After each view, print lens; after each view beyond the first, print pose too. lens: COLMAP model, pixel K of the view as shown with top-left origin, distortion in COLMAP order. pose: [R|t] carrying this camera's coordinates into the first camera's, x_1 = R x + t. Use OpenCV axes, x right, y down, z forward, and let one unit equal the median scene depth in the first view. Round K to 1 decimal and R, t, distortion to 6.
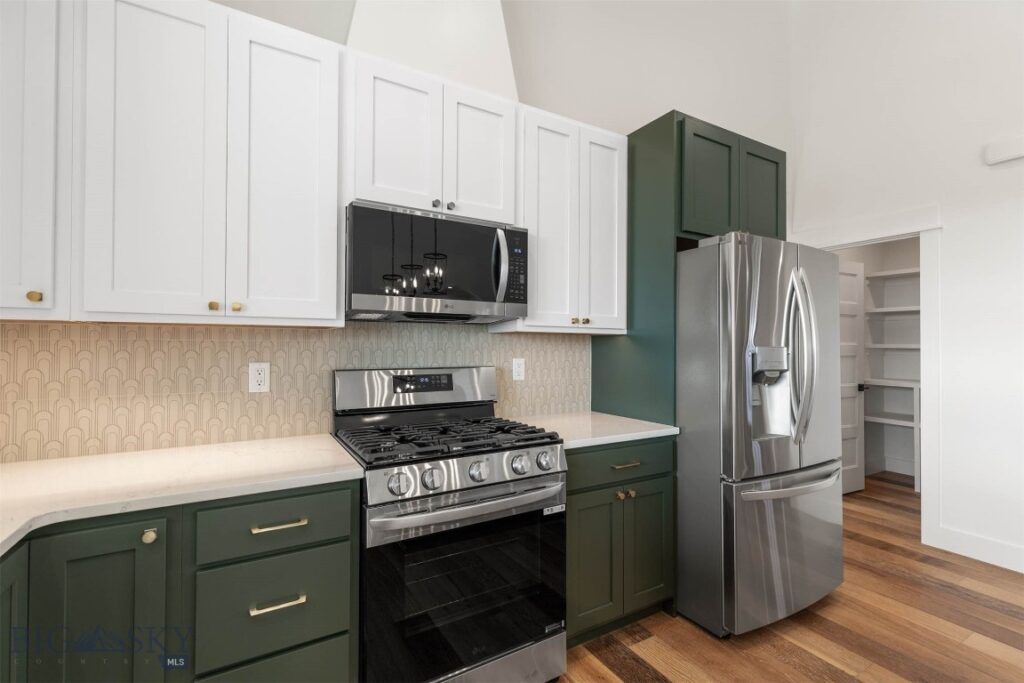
lens RADIAL K [[456.8, 0, 512.4], [0, 456.8, 340.2], [0, 0, 1]] dist [0.003978, -0.000714]
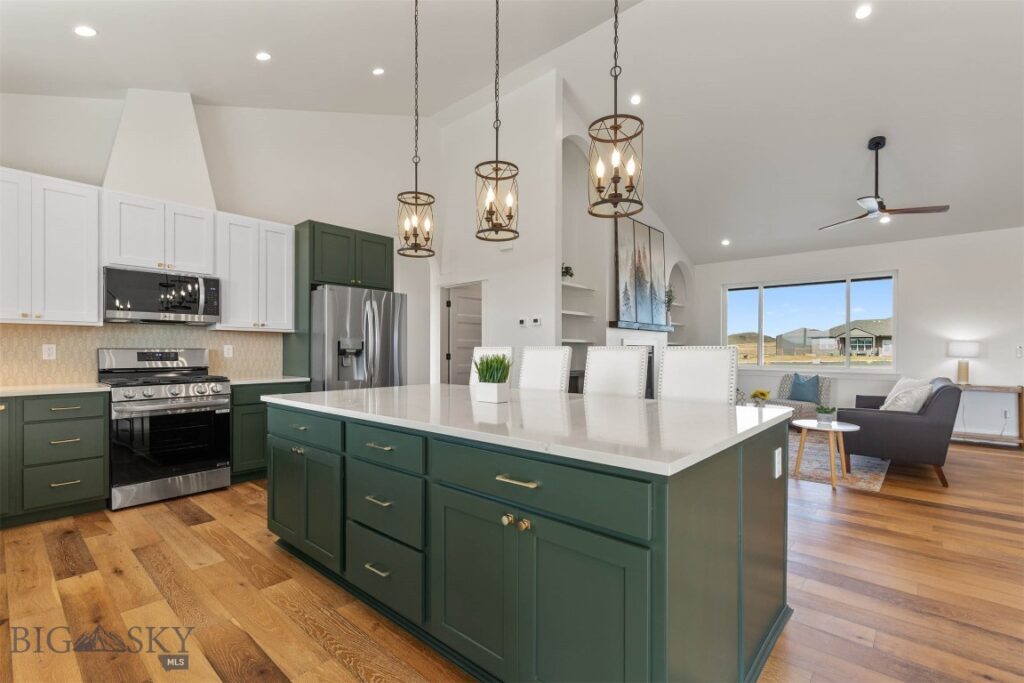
lens RADIAL K [[461.2, 0, 509.2], [0, 461.2, 349.9], [0, 0, 1]] dist [0.007420, -0.000703]
pose [[0.951007, -0.003350, 0.309151, 0.633053], [-0.000374, 0.999928, 0.011988, 0.045909], [-0.309169, -0.011517, 0.950938, -1.350544]]
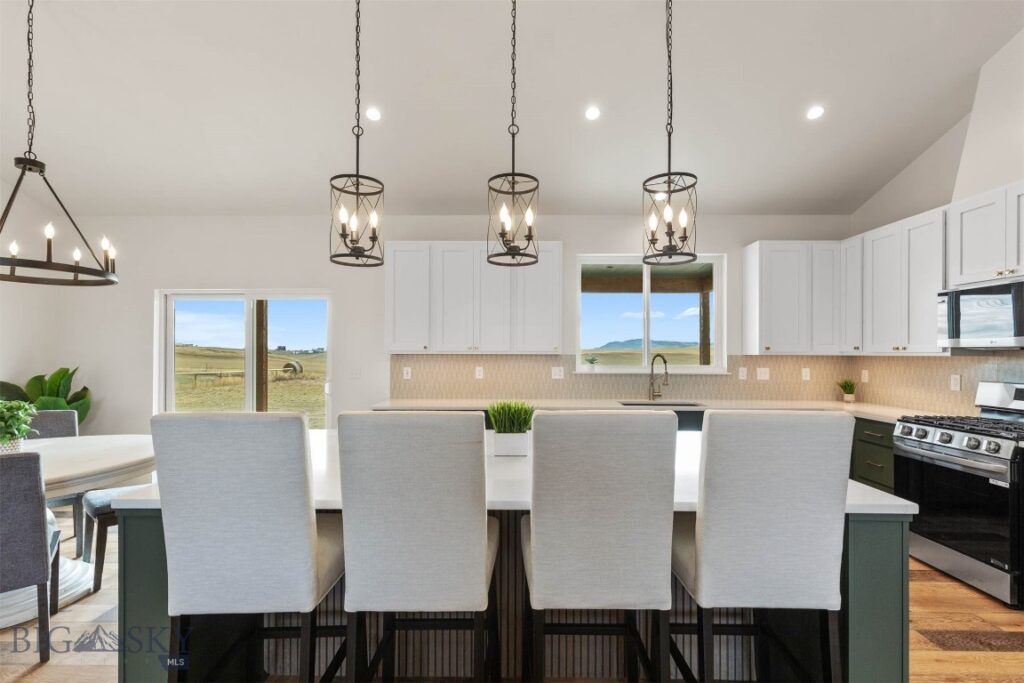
lens RADIAL K [[461.2, 0, 509.2], [0, 461.2, 349.9], [0, 0, 1]] dist [0.007420, -0.000703]
pose [[-0.515030, -0.010966, -0.857102, 1.915460], [0.002572, 0.999894, -0.014339, -0.028750], [0.857169, -0.009590, -0.514947, 0.388442]]
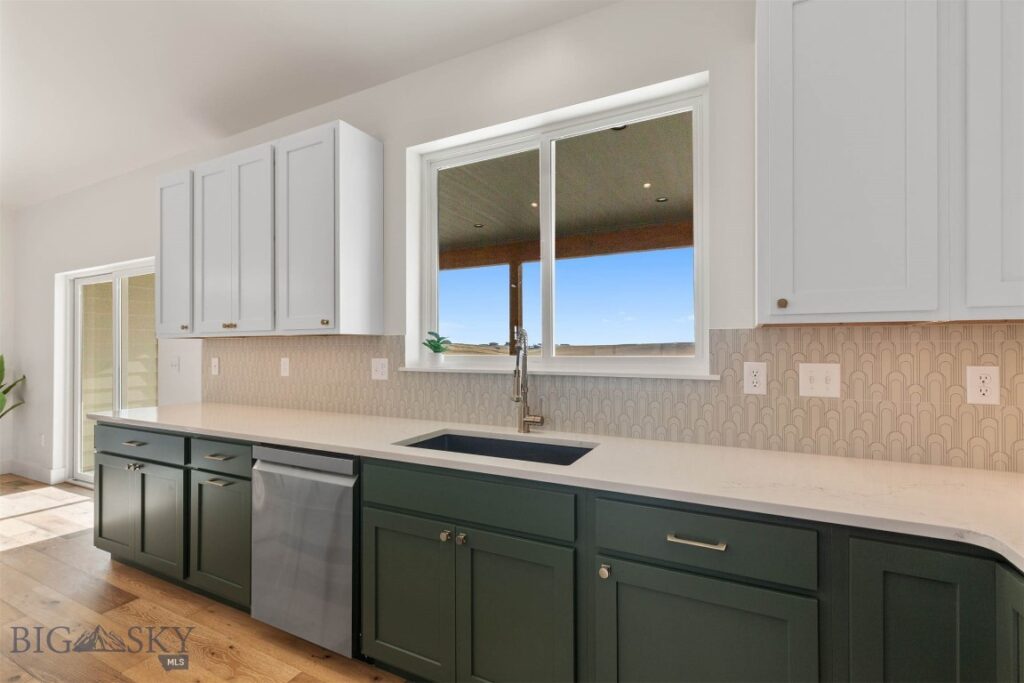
lens RADIAL K [[461.2, 0, 509.2], [0, 461.2, 349.9], [0, 0, 1]] dist [0.007420, -0.000703]
pose [[-0.843227, -0.020955, -0.537149, 0.144390], [-0.007532, 0.999602, -0.027173, 0.035222], [0.537505, -0.018867, -0.843049, 0.692573]]
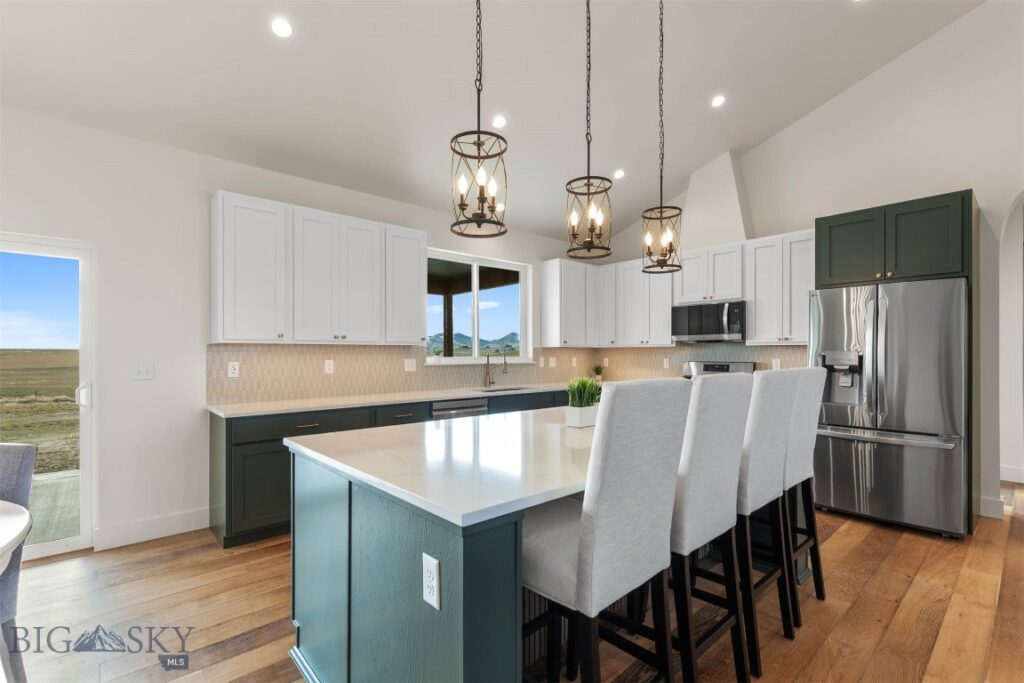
lens RADIAL K [[461.2, 0, 509.2], [0, 461.2, 349.9], [0, 0, 1]] dist [0.007420, -0.000703]
pose [[0.195427, -0.015195, -0.980600, 2.122027], [0.012226, 0.999840, -0.013057, 0.017591], [0.980642, -0.009438, 0.195582, -0.588343]]
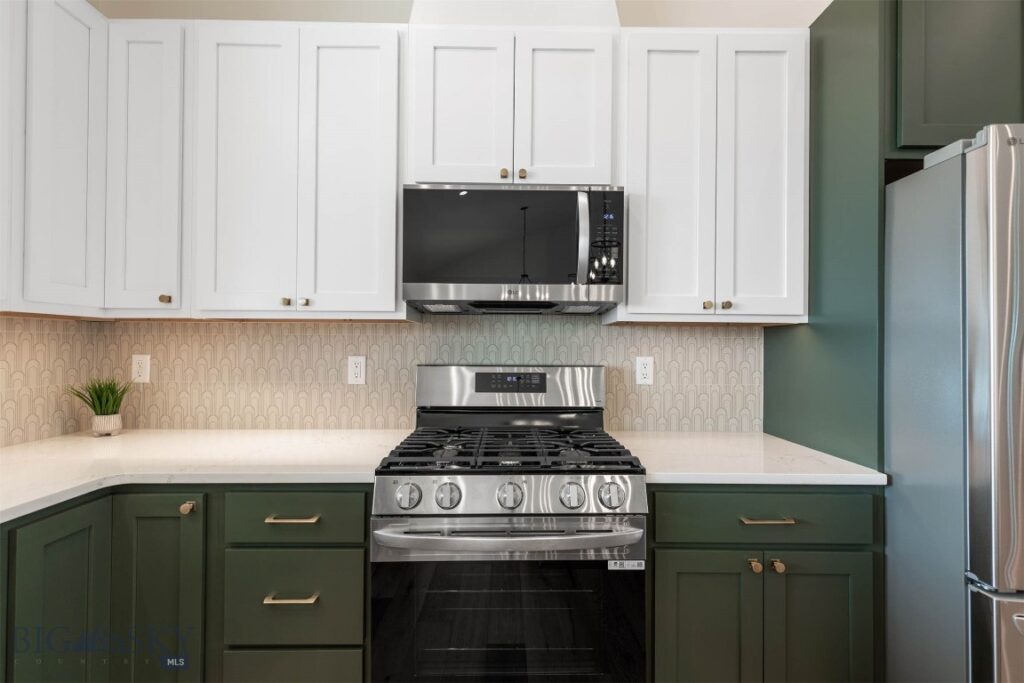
lens RADIAL K [[456.8, 0, 512.4], [0, 456.8, 340.2], [0, 0, 1]] dist [0.003978, -0.000714]
pose [[0.865726, -0.004124, -0.500501, 0.266504], [0.003674, 0.999991, -0.001885, 0.015076], [0.500504, -0.000207, 0.865734, 0.255499]]
